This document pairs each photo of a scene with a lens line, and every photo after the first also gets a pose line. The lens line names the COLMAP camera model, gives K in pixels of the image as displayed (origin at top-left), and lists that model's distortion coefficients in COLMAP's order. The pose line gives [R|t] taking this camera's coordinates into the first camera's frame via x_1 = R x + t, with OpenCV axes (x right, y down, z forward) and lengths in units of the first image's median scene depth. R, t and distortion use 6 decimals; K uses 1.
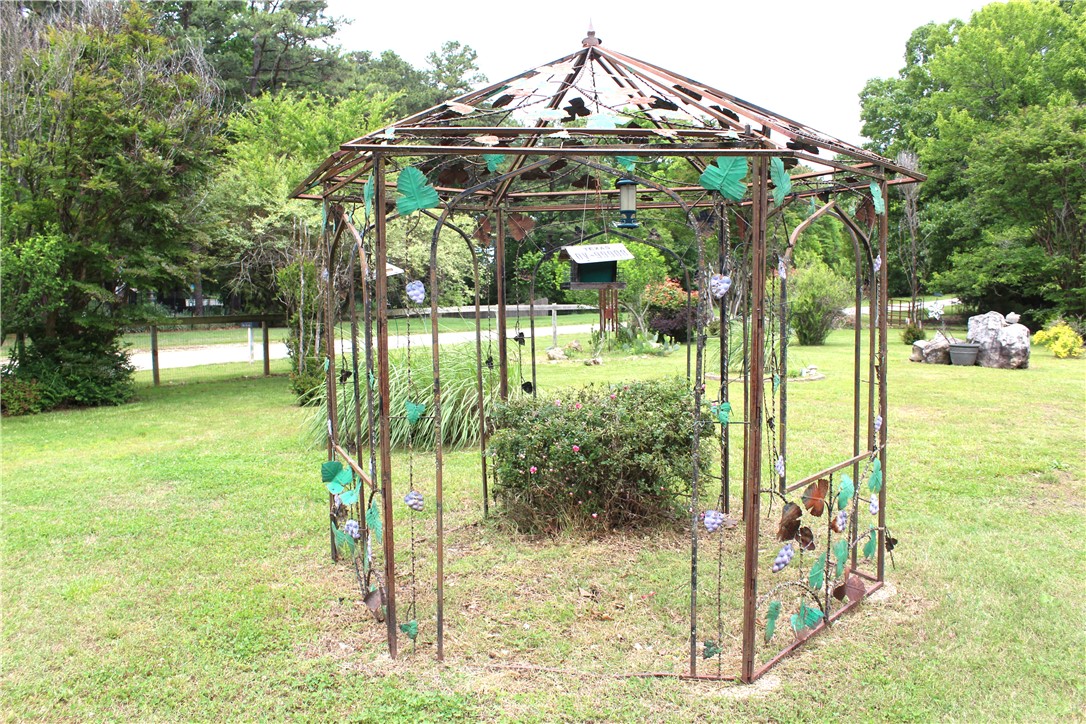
lens RADIAL K [[875.8, 0, 543.0], [0, 875.8, 362.0], [0, 0, 1]] dist [-0.138966, 0.108461]
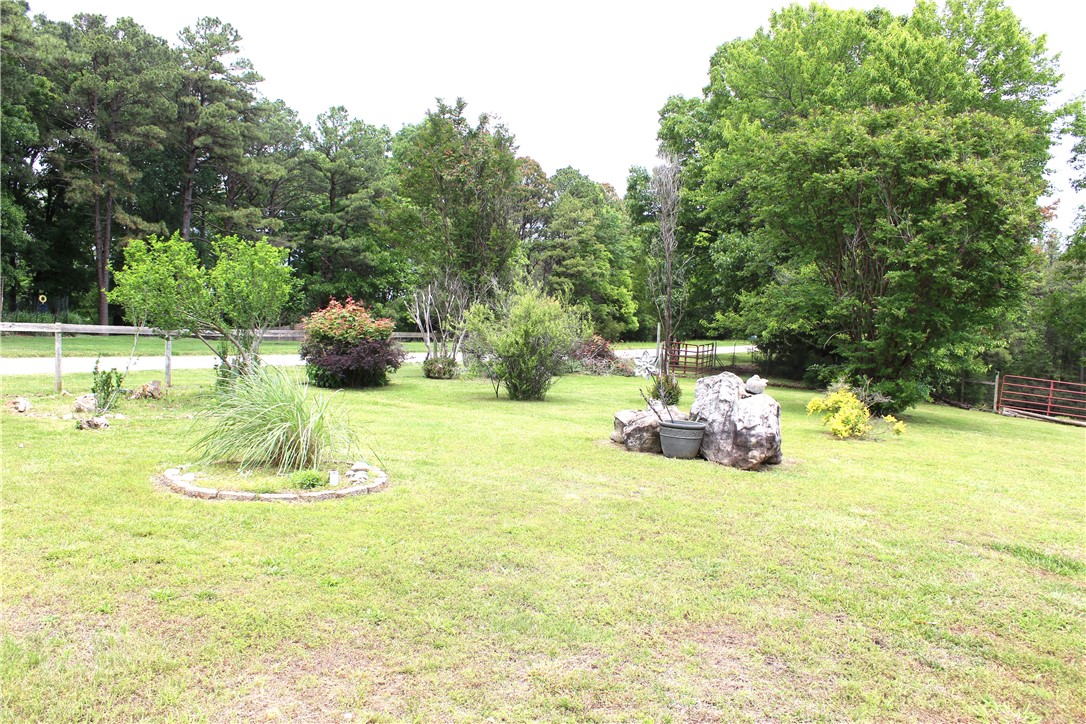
lens RADIAL K [[875.8, 0, 543.0], [0, 875.8, 362.0], [0, 0, 1]] dist [-0.138966, 0.108461]
pose [[0.981874, 0.048751, 0.183159, 0.196998], [-0.042652, 0.998401, -0.037095, -0.026231], [-0.184674, 0.028611, 0.982383, 0.281405]]
